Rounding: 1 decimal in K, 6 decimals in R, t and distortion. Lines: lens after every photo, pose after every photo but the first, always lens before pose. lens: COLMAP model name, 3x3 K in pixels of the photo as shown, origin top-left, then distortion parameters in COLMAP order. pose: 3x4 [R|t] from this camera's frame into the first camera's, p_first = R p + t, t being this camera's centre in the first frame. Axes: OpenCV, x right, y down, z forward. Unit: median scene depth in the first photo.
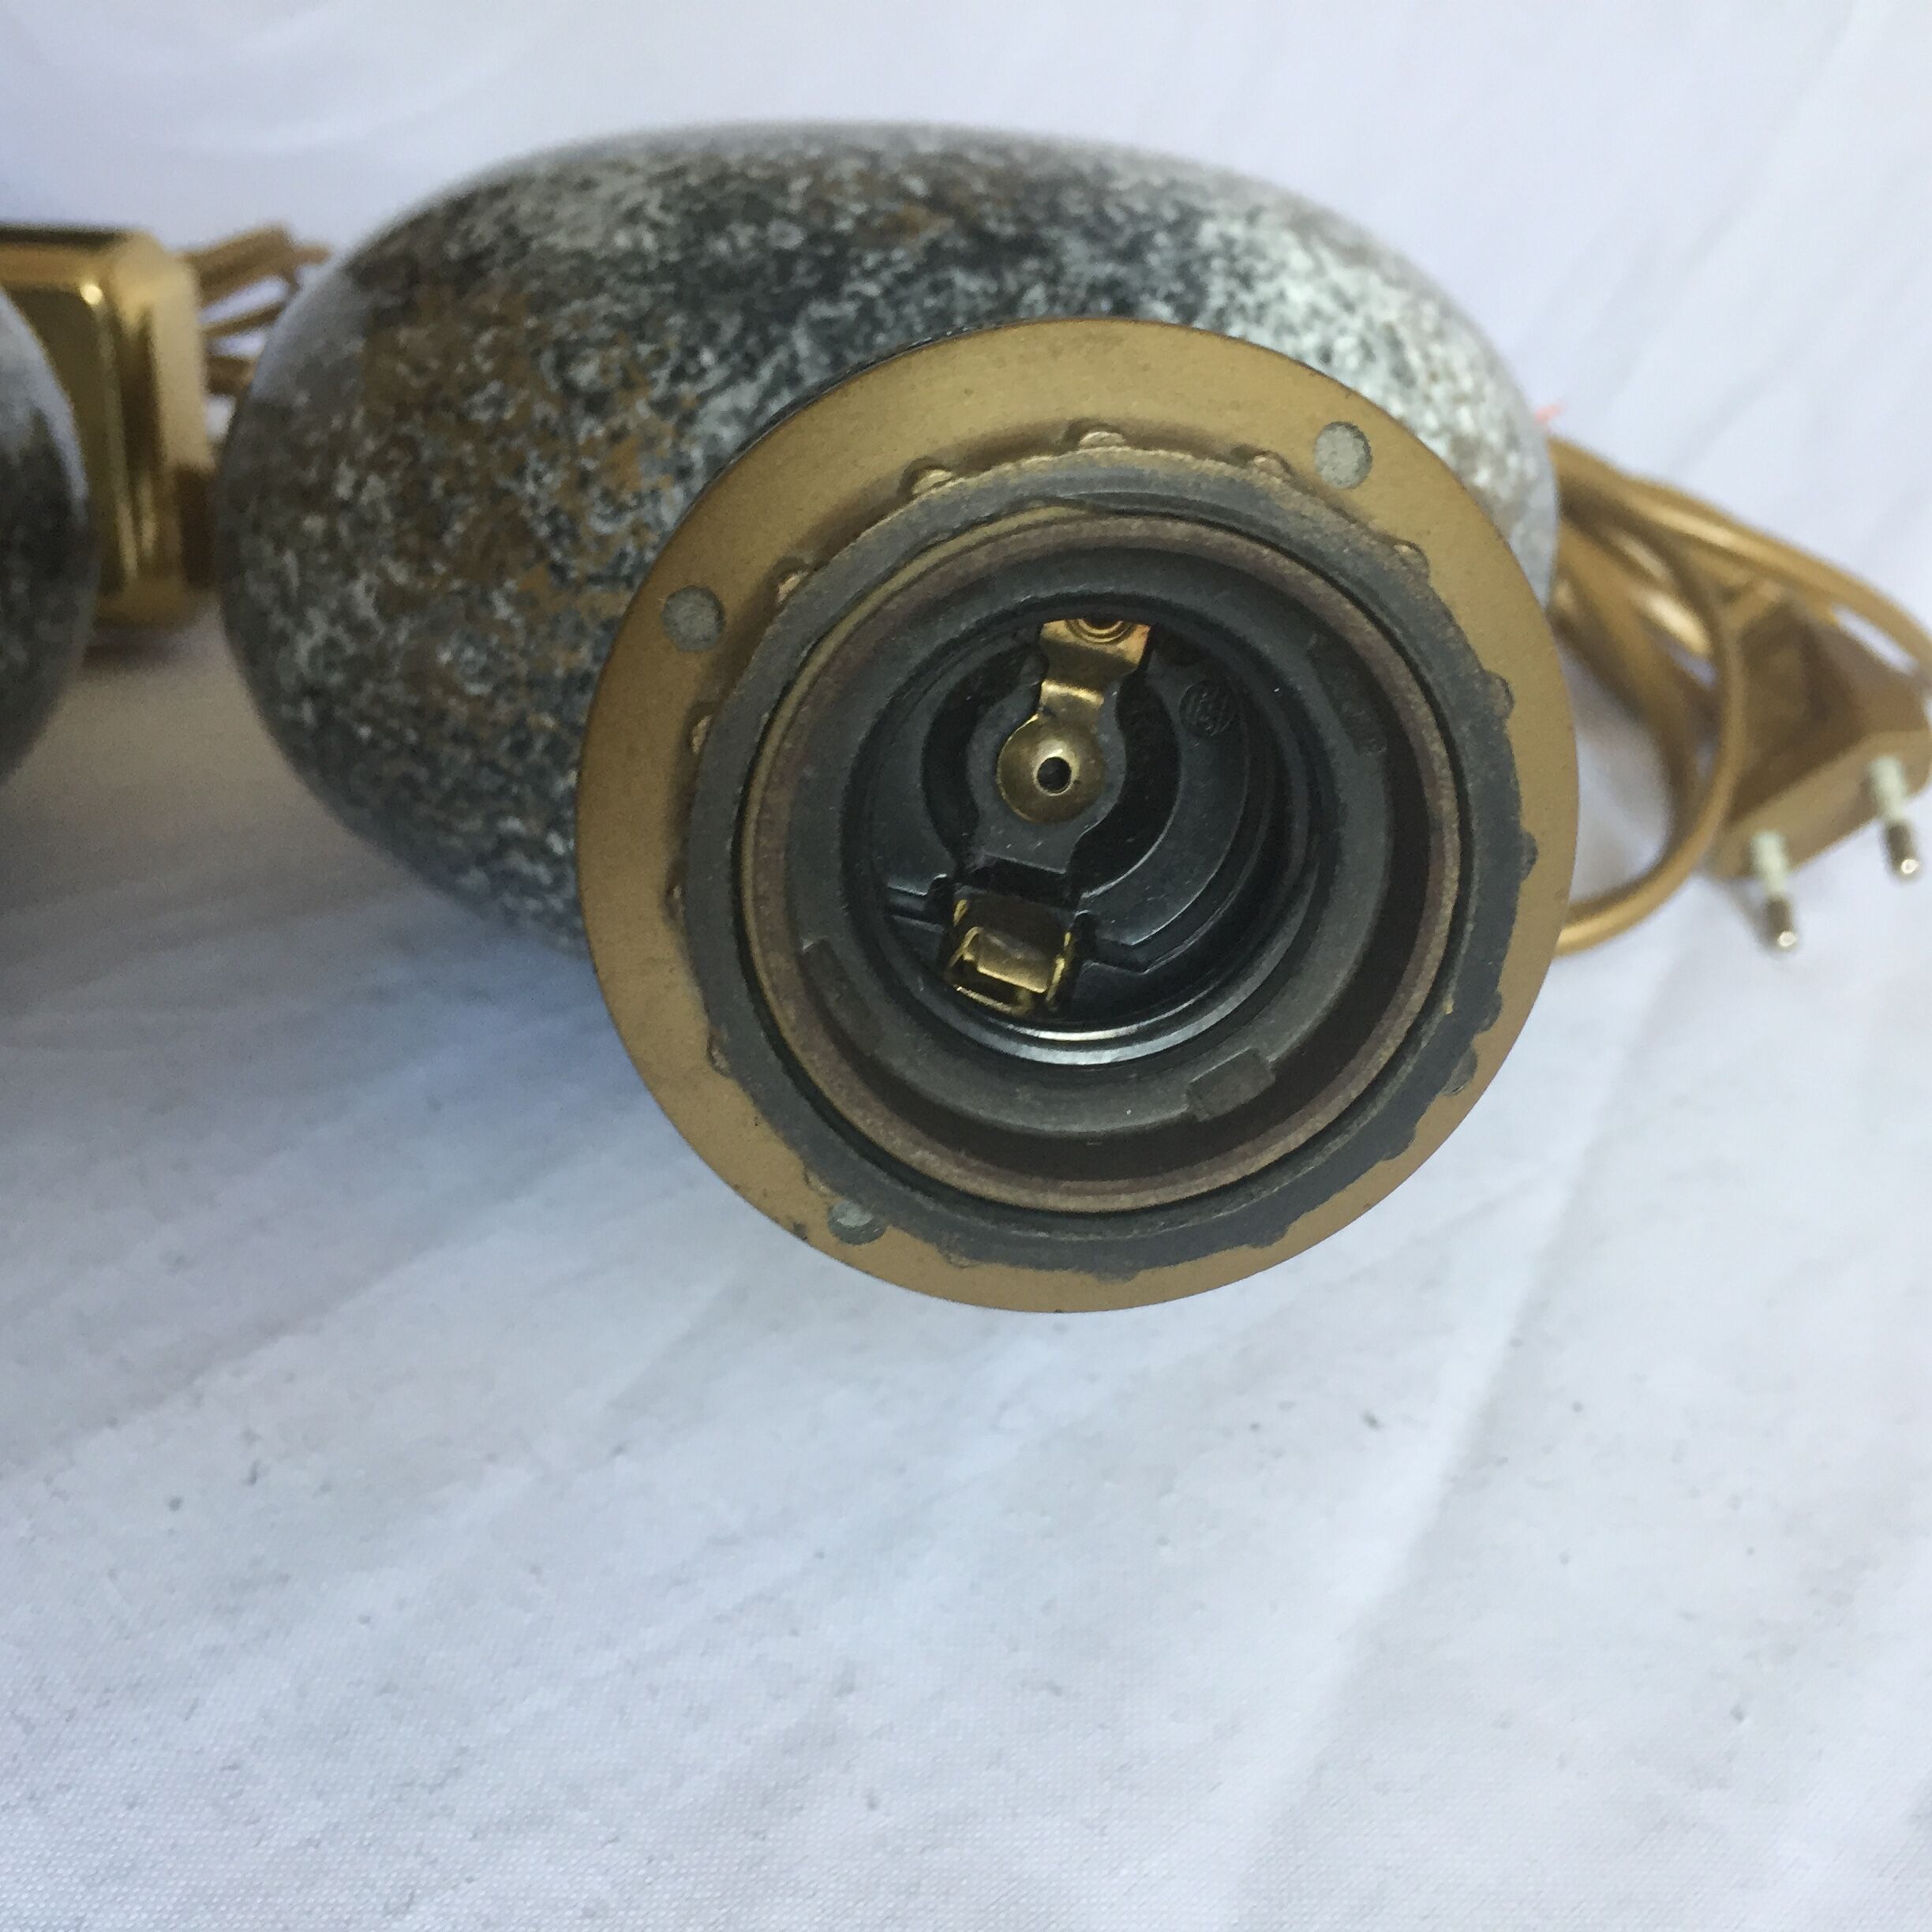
lens RADIAL K [[2220.5, 0, 961.0], [0, 2220.5, 972.2], [0, 0, 1]] dist [0.046523, 0.027138]
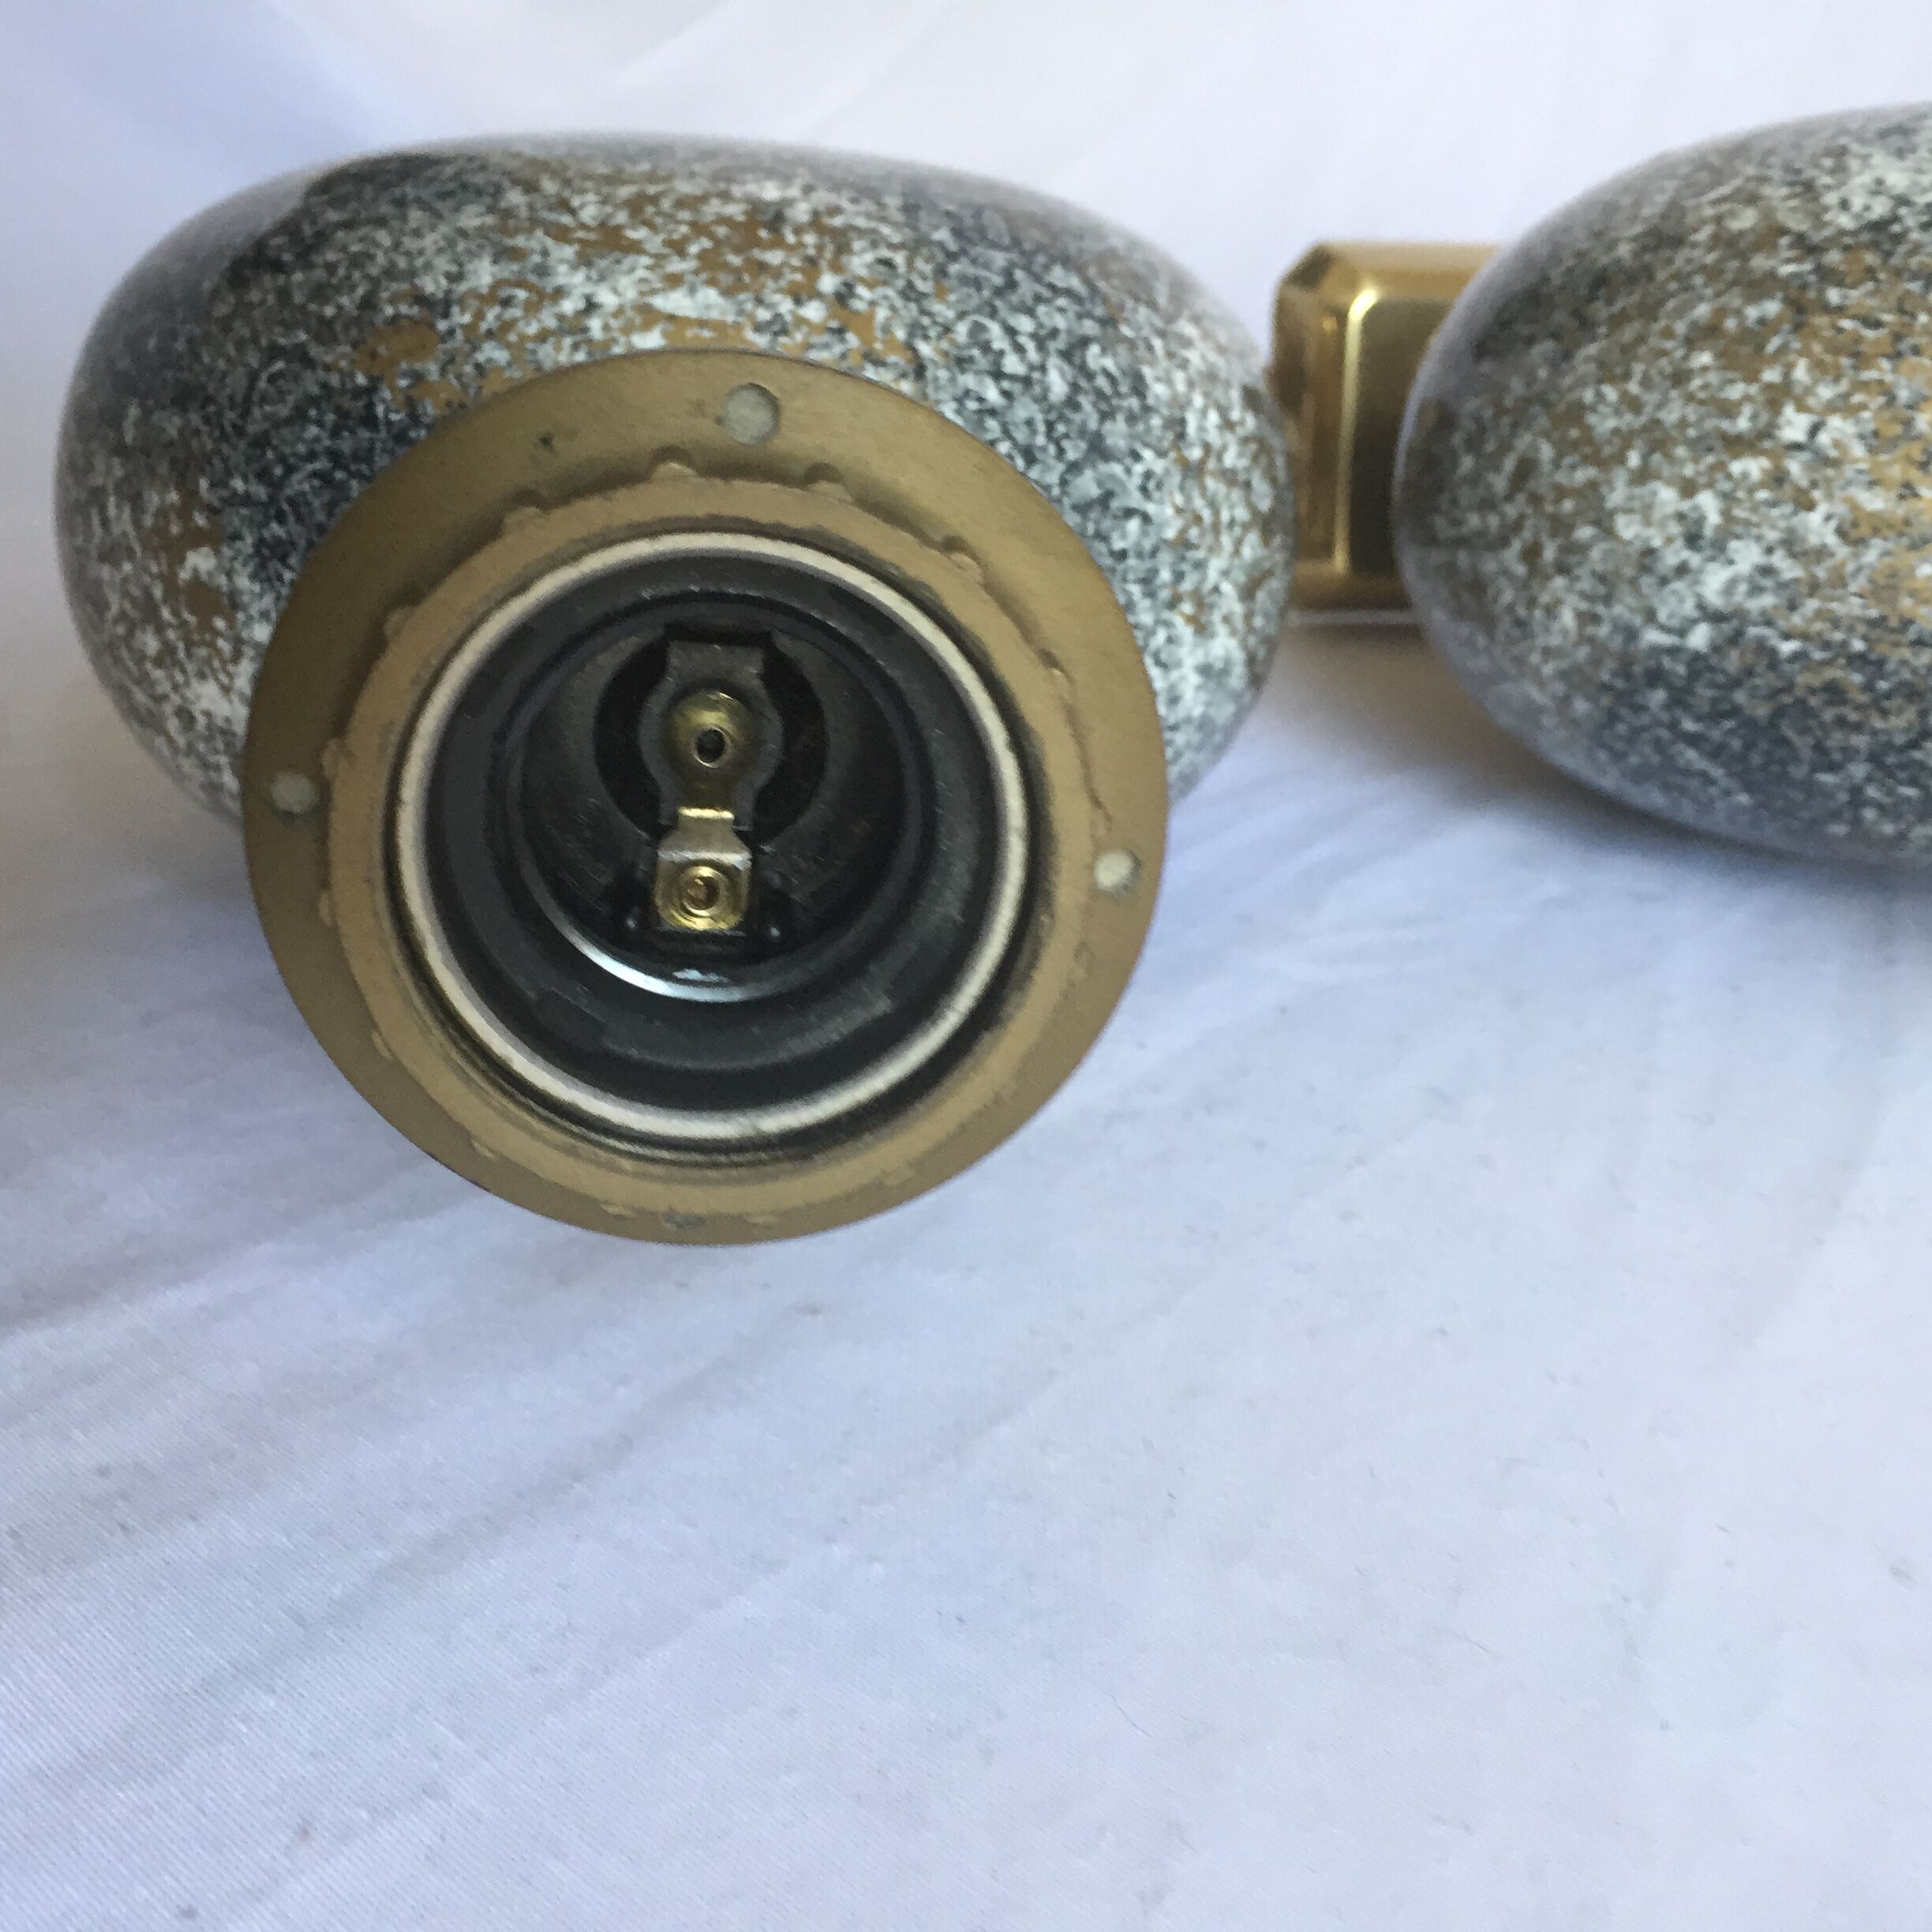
lens RADIAL K [[2238.0, 0, 961.1], [0, 2238.0, 963.9], [0, 0, 1]] dist [0.037624, -0.037417]
pose [[0.996655, -0.070319, 0.041642, -0.786216], [0.070530, 0.997503, -0.003635, 0.029338], [-0.041283, 0.006559, 0.999126, -0.133267]]
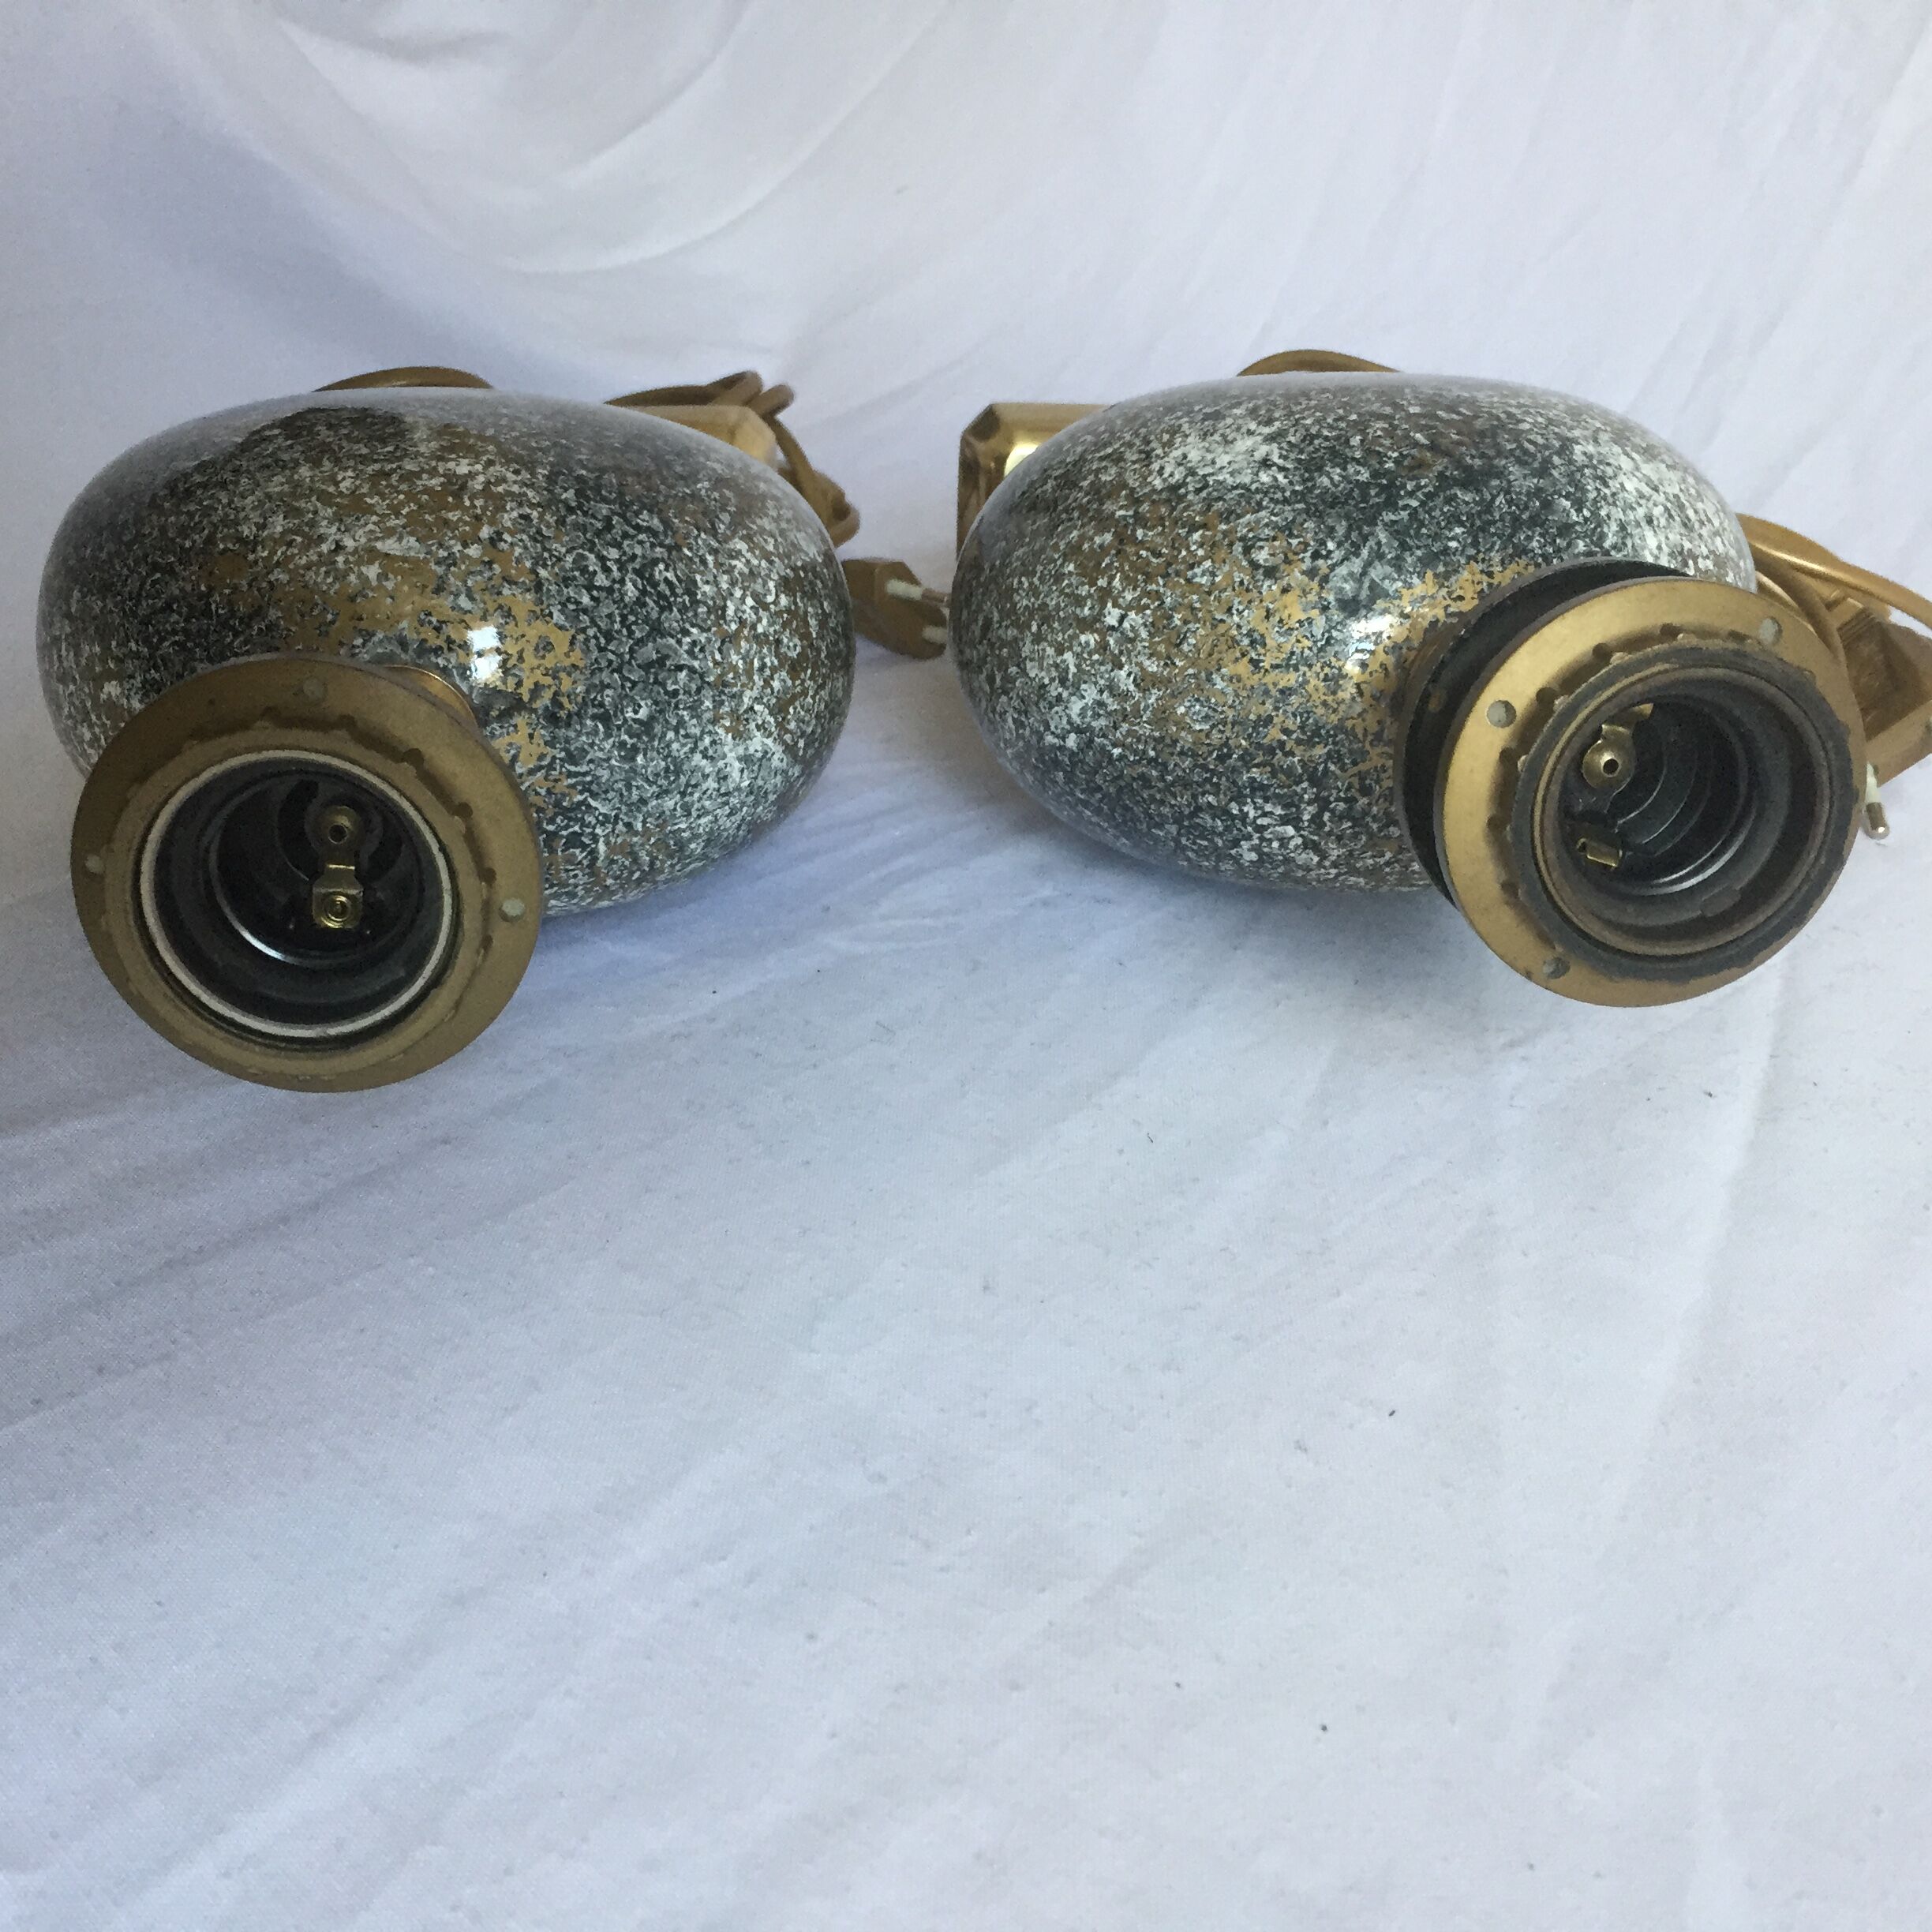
lens RADIAL K [[2178.0, 0, 957.1], [0, 2178.0, 955.0], [0, 0, 1]] dist [0.051211, -0.000804]
pose [[0.998885, -0.046870, 0.005661, -0.435793], [0.046735, 0.998667, 0.021901, 0.012901], [-0.006680, -0.021612, 0.999744, -0.808202]]
